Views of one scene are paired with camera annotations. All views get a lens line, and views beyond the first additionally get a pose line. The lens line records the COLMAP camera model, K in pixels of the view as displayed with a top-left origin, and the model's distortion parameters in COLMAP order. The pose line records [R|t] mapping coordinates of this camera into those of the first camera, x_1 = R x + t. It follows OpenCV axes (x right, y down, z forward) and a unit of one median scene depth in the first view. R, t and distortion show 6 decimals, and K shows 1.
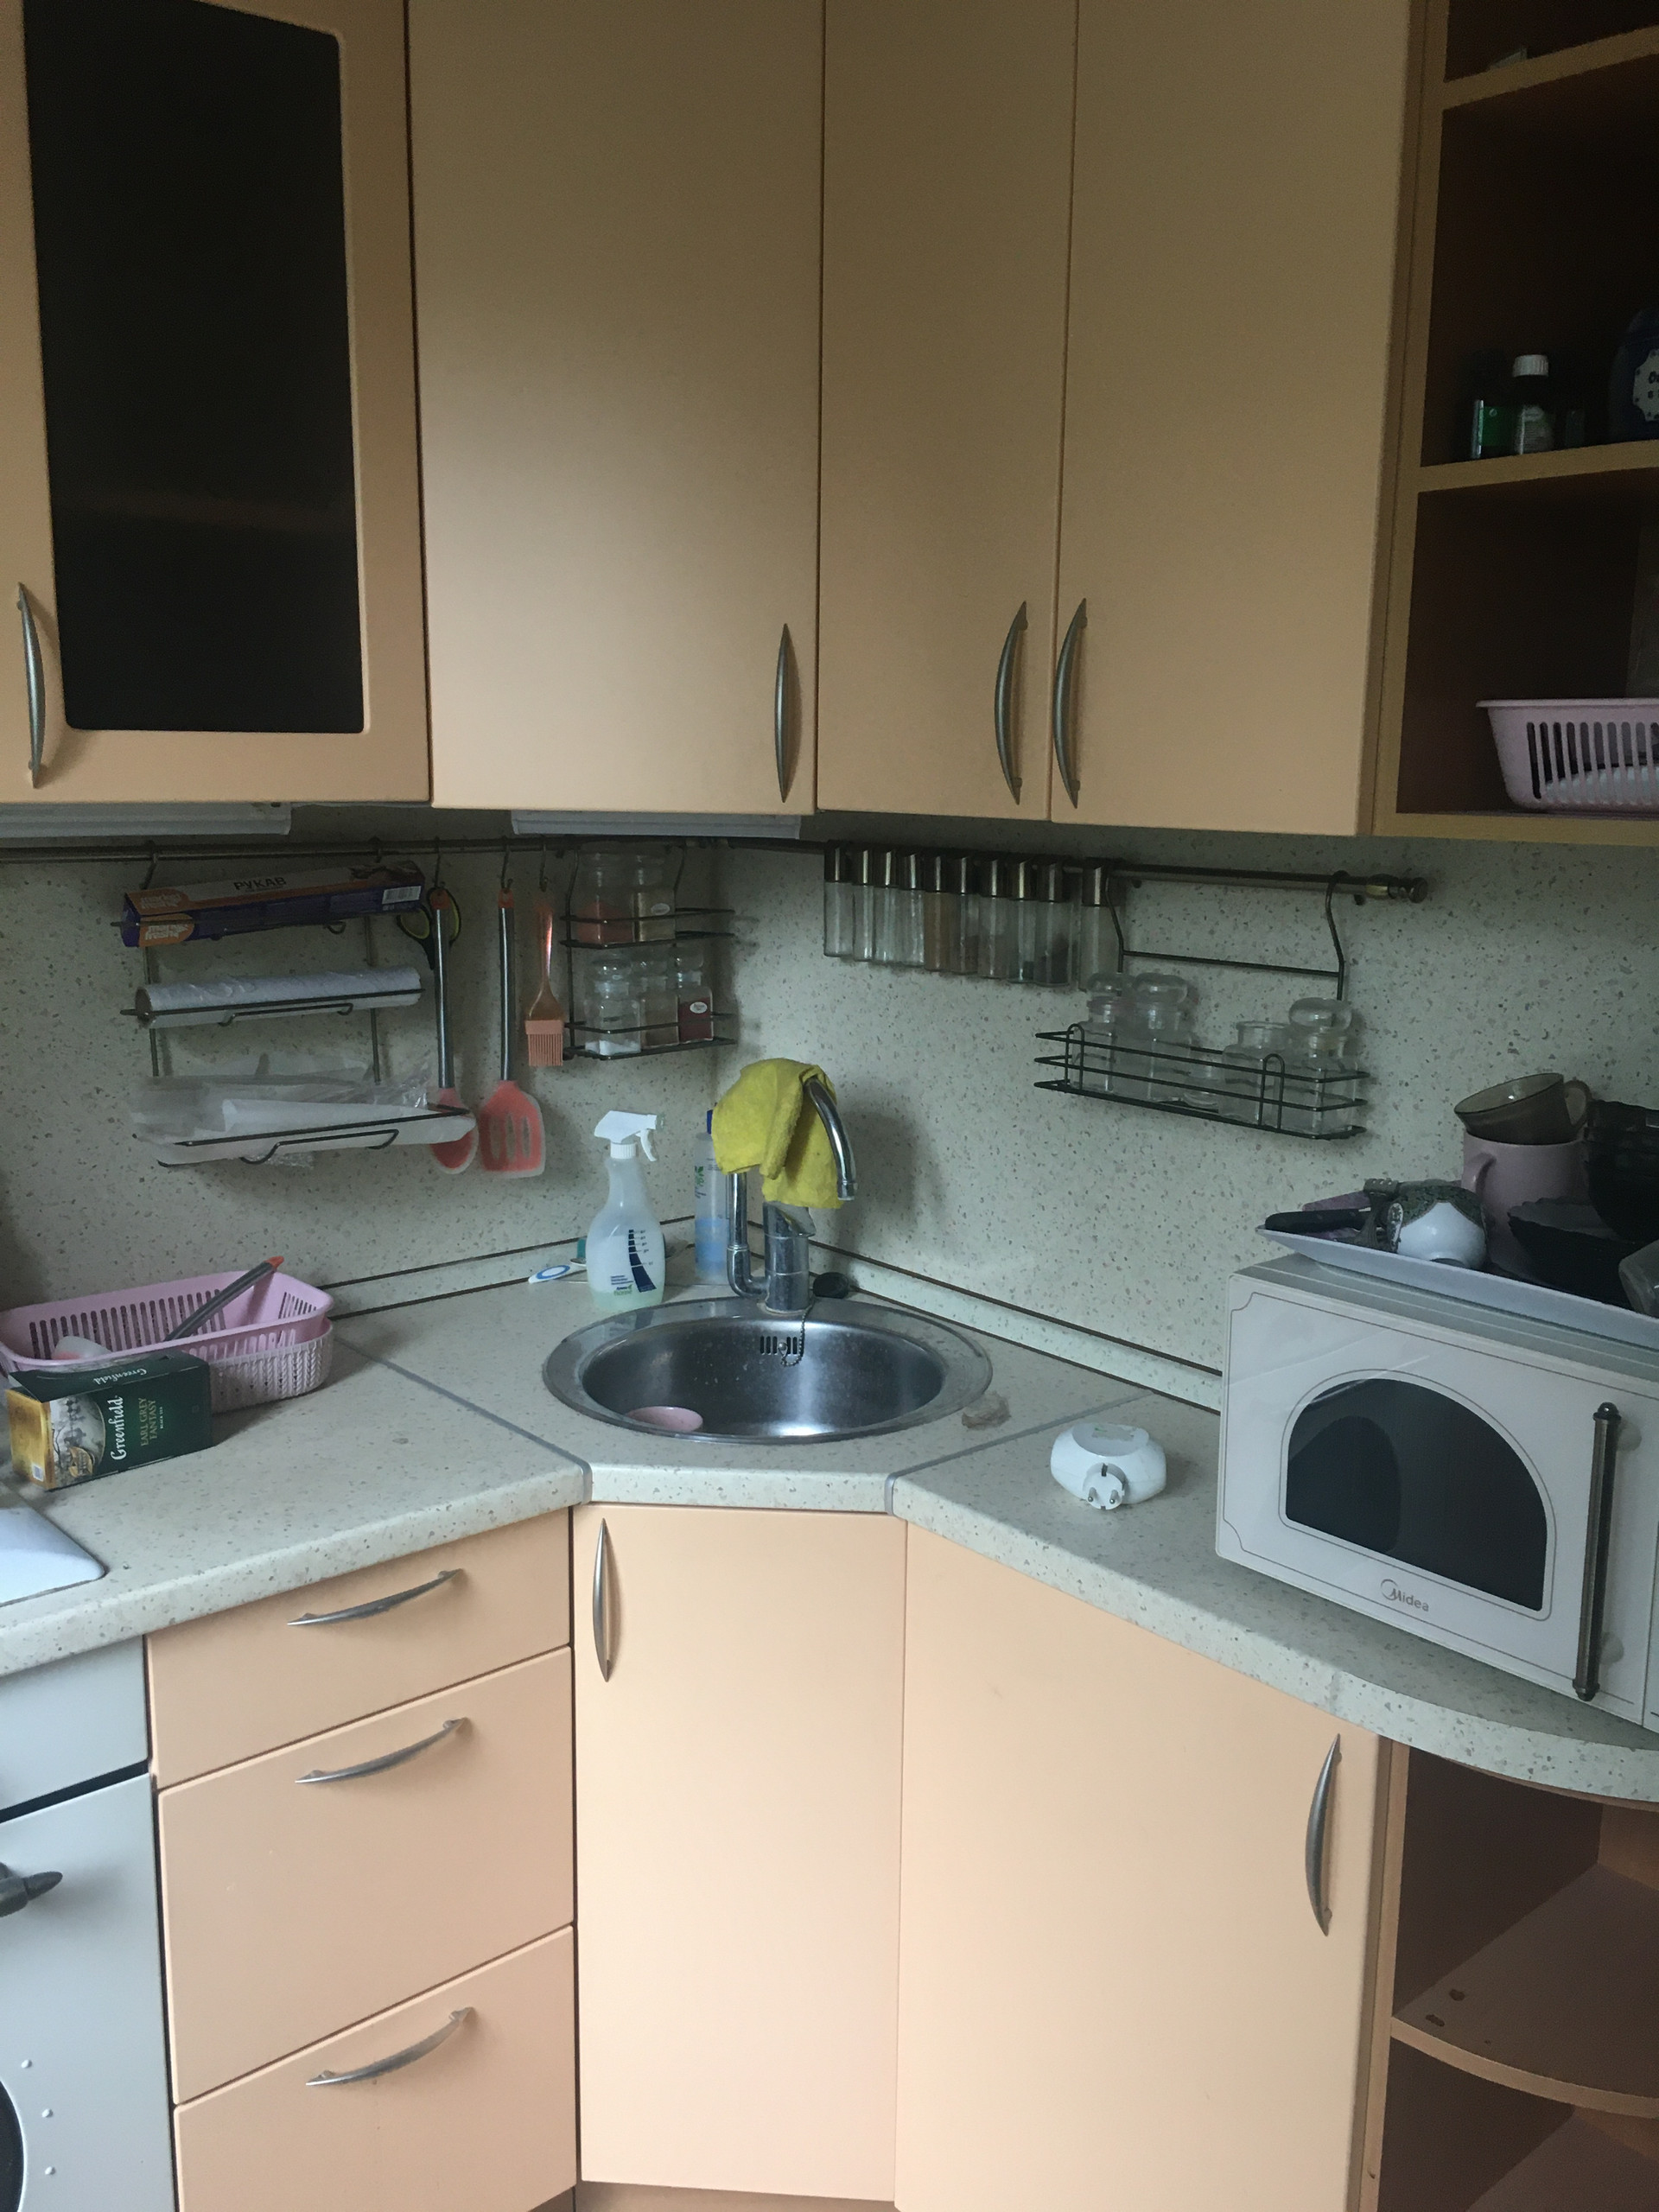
lens RADIAL K [[1894.2, 0, 827.1], [0, 1894.2, 1100.8], [0, 0, 1]] dist [0.062080, -0.083145]
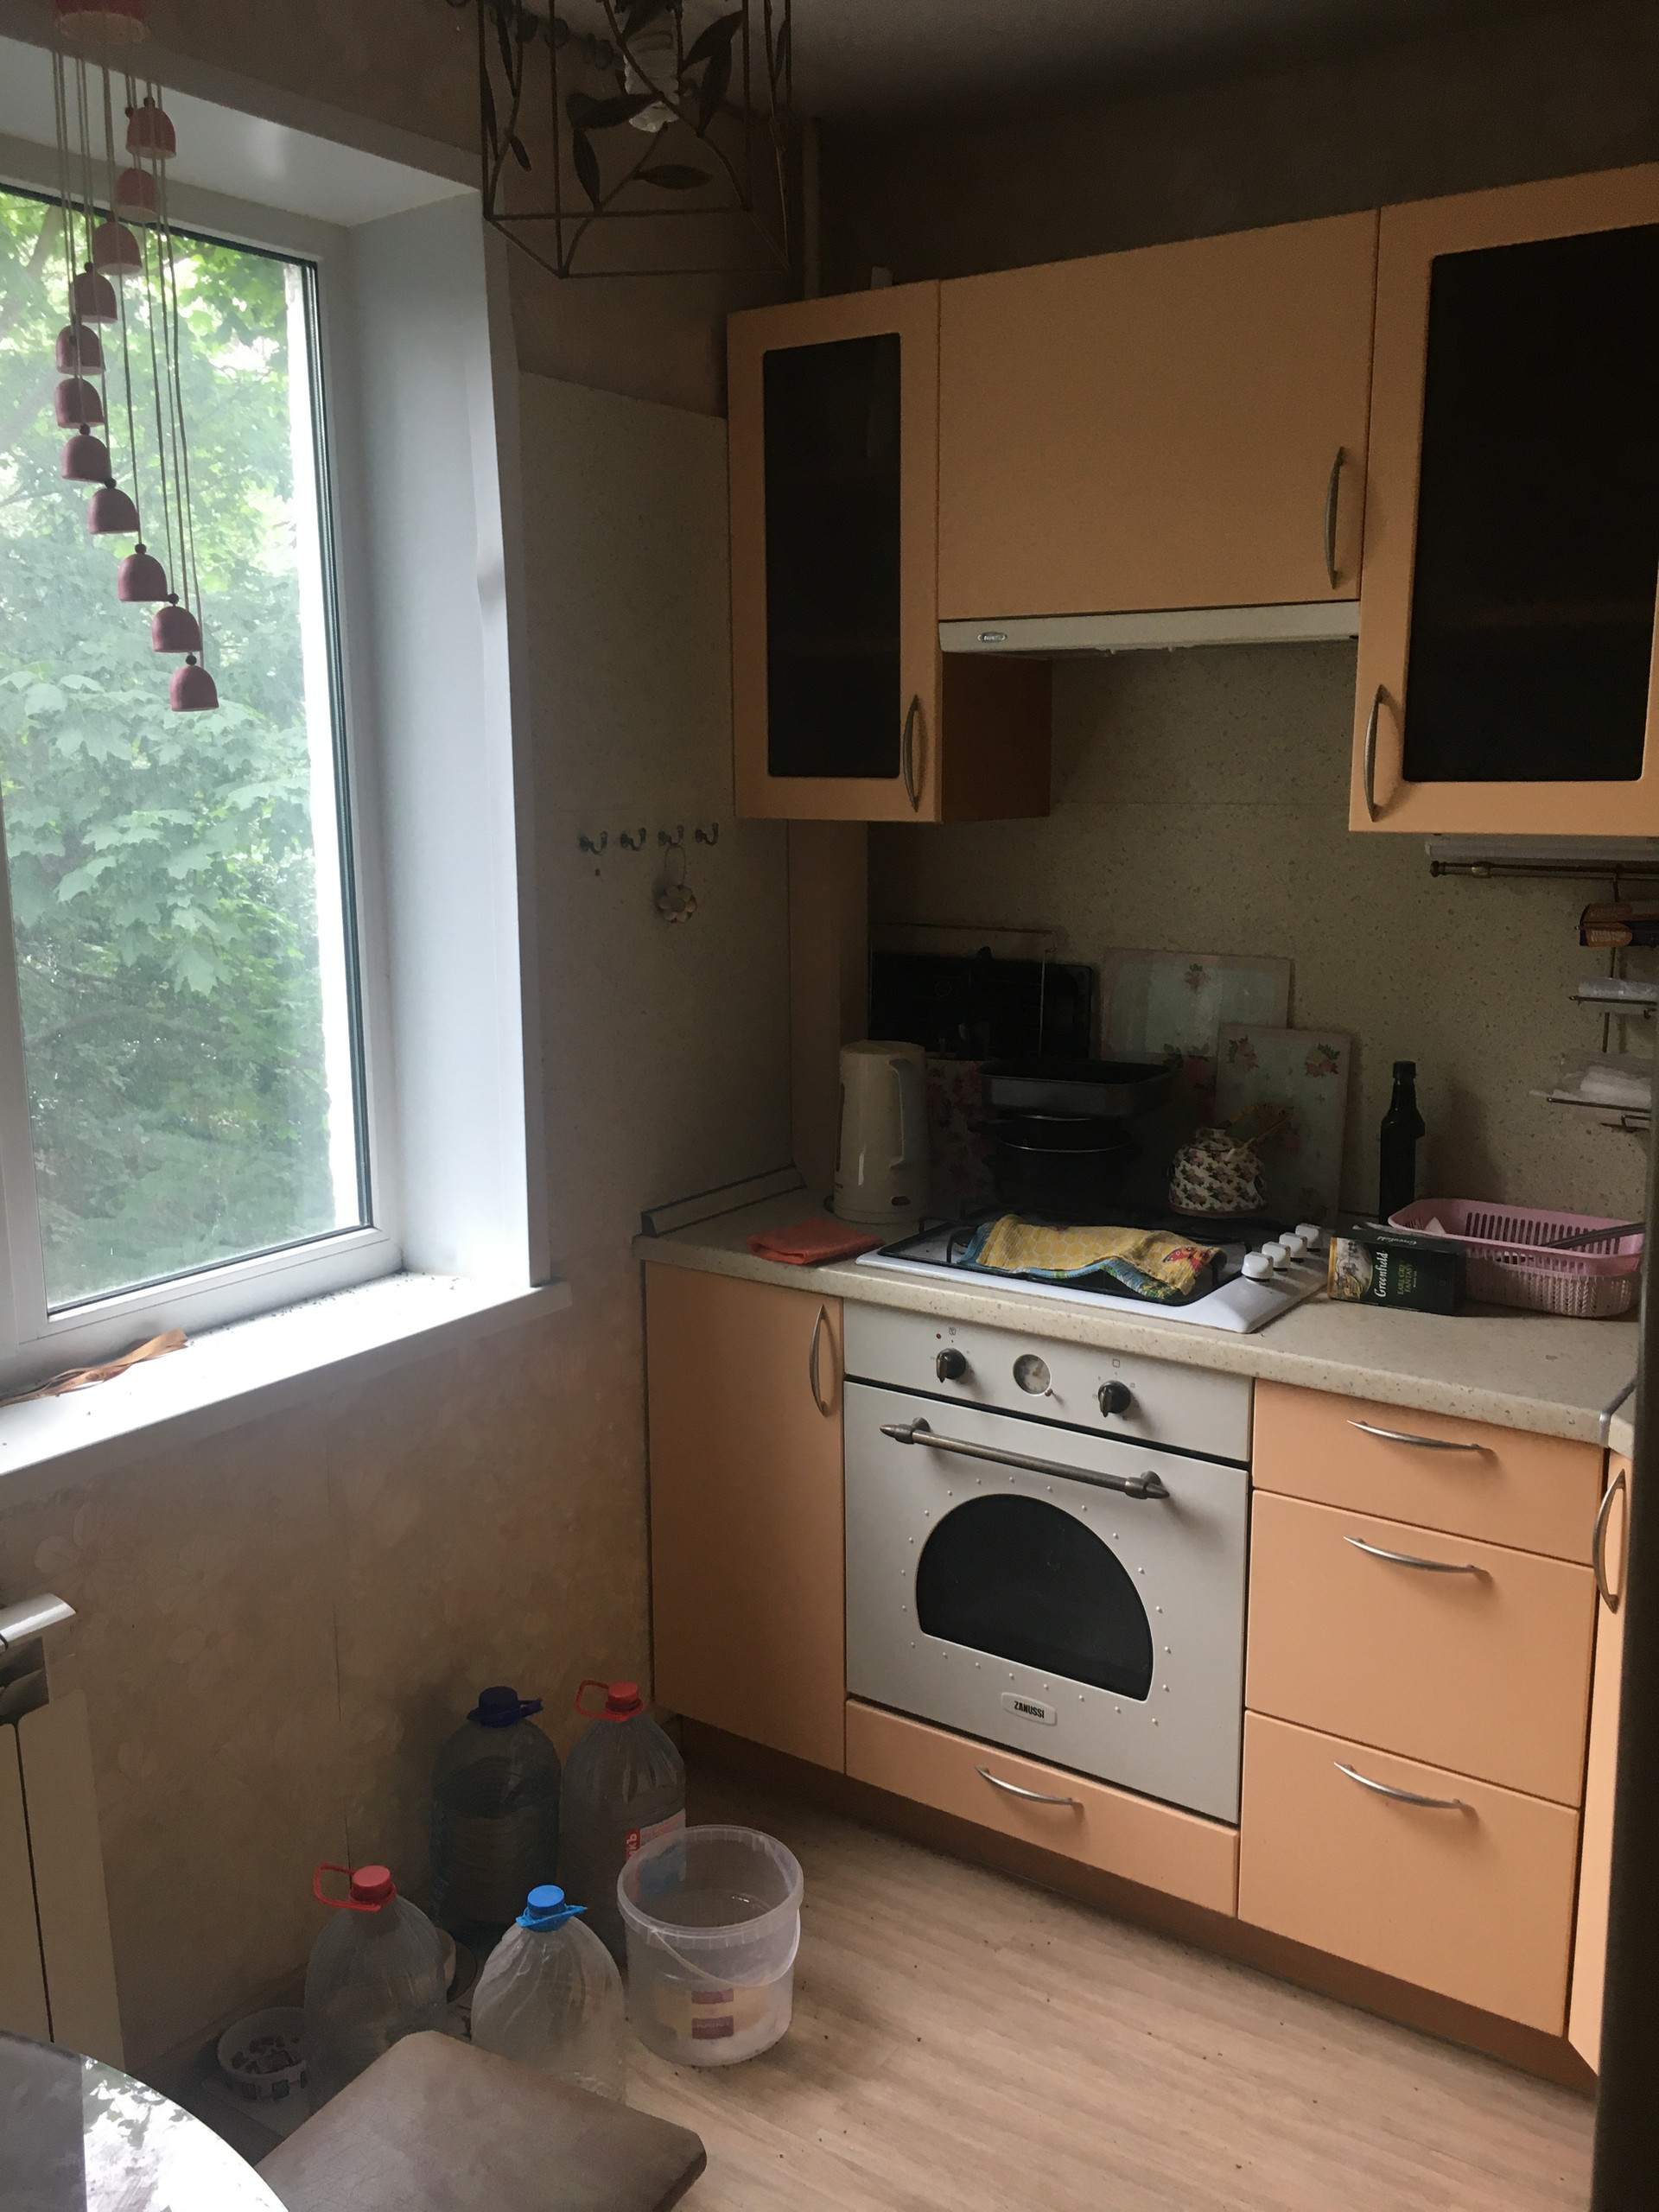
lens RADIAL K [[1894.2, 0, 828.5], [0, 1894.2, 1110.7], [0, 0, 1]] dist [0.062080, -0.083145]
pose [[0.245657, 0.170272, -0.954285, 0.854790], [-0.172016, 0.976485, 0.129952, -0.059503], [0.953972, 0.132229, 0.269170, 0.215290]]
